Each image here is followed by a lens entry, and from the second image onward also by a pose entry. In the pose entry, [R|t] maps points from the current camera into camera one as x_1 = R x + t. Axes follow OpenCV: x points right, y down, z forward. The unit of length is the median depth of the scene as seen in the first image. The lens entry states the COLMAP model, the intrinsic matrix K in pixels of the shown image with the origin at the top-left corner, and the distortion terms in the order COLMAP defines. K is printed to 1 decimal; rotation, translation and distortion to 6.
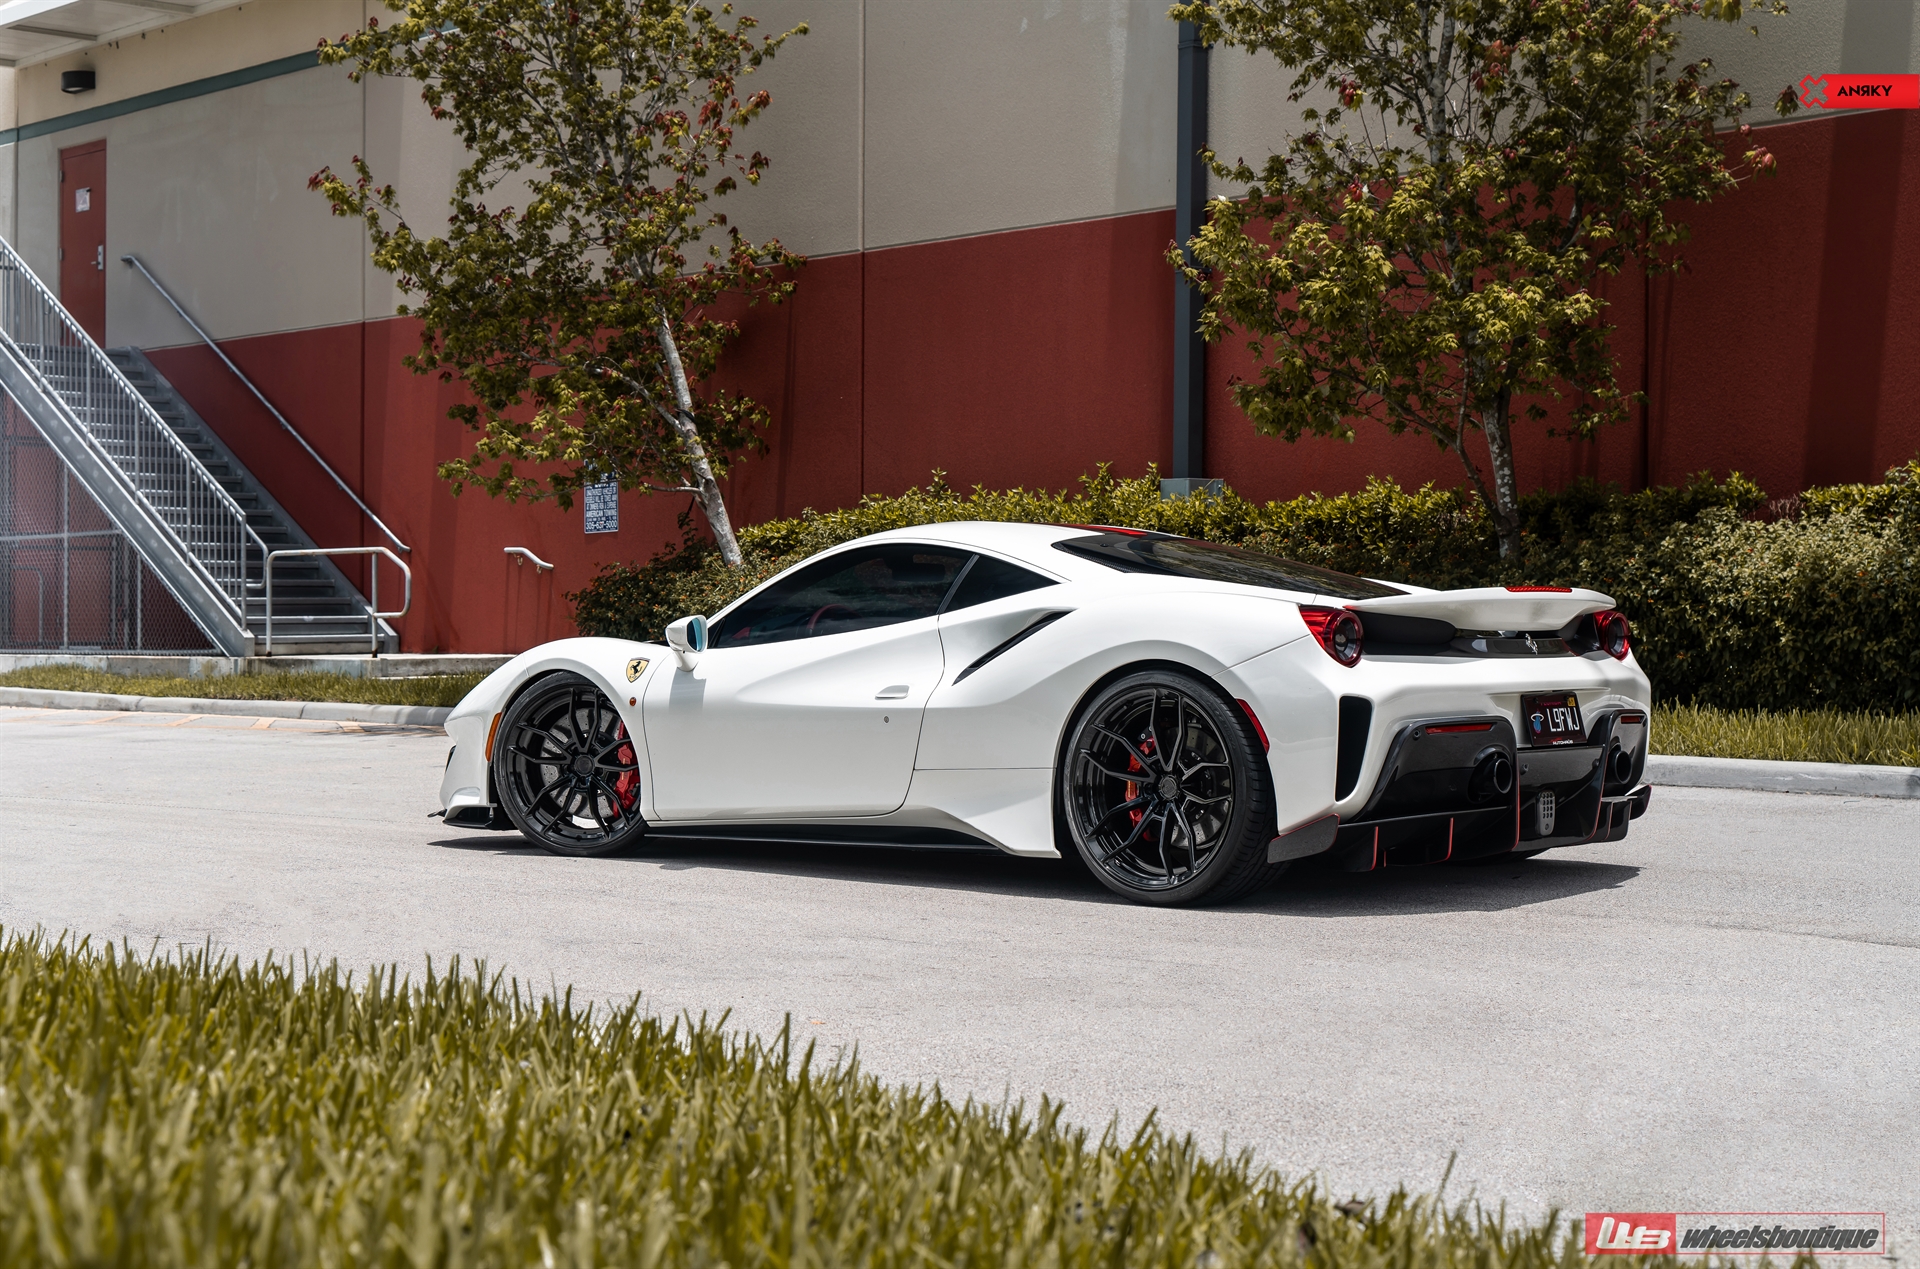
lens RADIAL K [[2910.9, 0, 961.6], [0, 2910.9, 594.2], [0, 0, 1]] dist [0.082388, -0.011792]
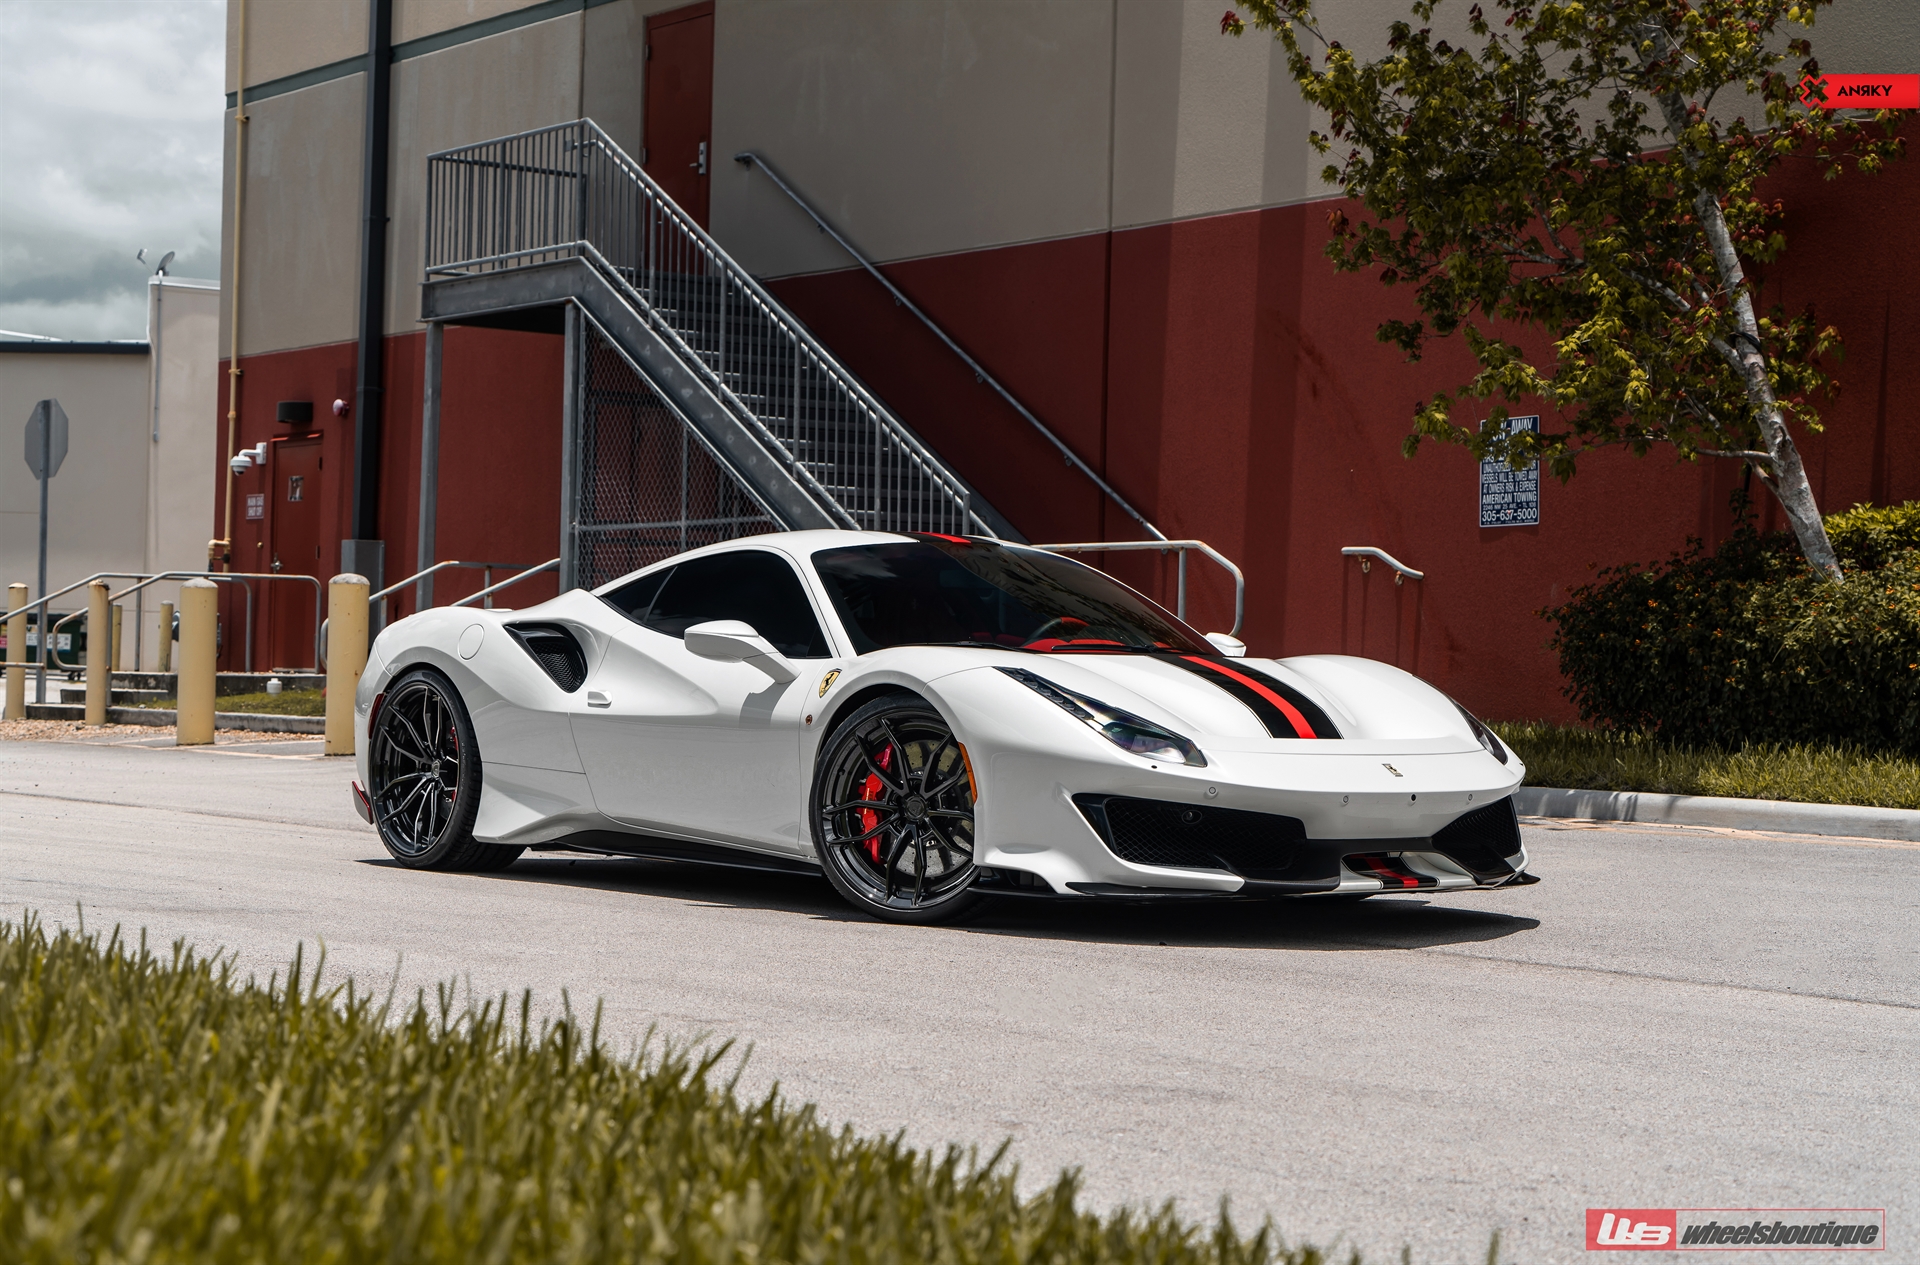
lens RADIAL K [[3363.3, 0, 960.0], [0, 3363.3, 632.5], [0, 0, 1]] dist [0.041120, 0.242192]
pose [[0.992019, 0.023457, -0.123891, -0.143719], [-0.024000, 0.999708, -0.002897, 0.008642], [0.123787, 0.005848, 0.992292, 0.189171]]
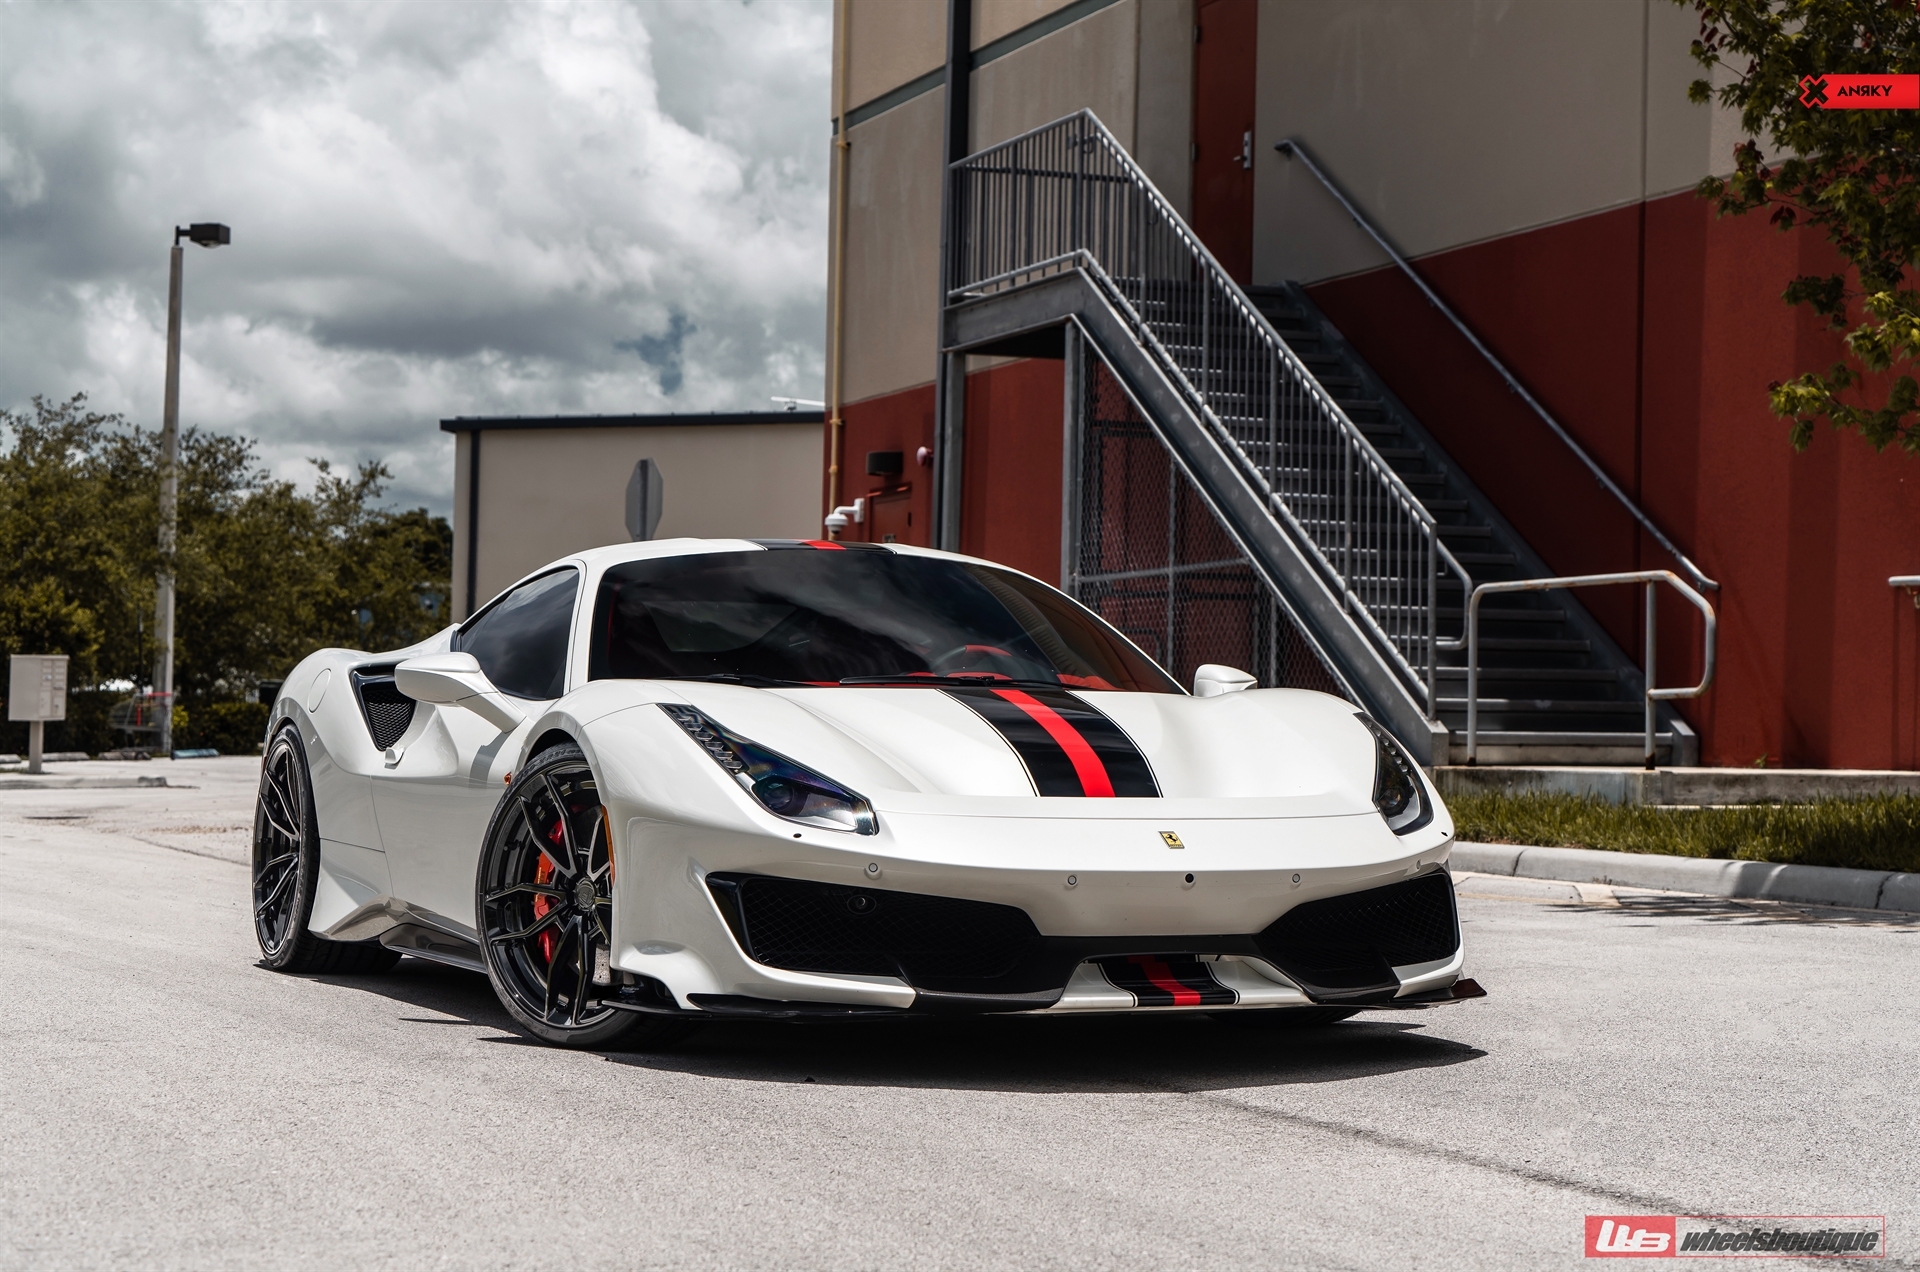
lens RADIAL K [[3648.1, 0, 960.8], [0, 3648.1, 575.3], [0, 0, 1]] dist [0.121629, 0.175826]
pose [[0.922561, -0.002058, -0.385846, -0.049447], [-0.013195, 0.999233, -0.036879, 0.011376], [0.385626, 0.039115, 0.921826, 0.285718]]
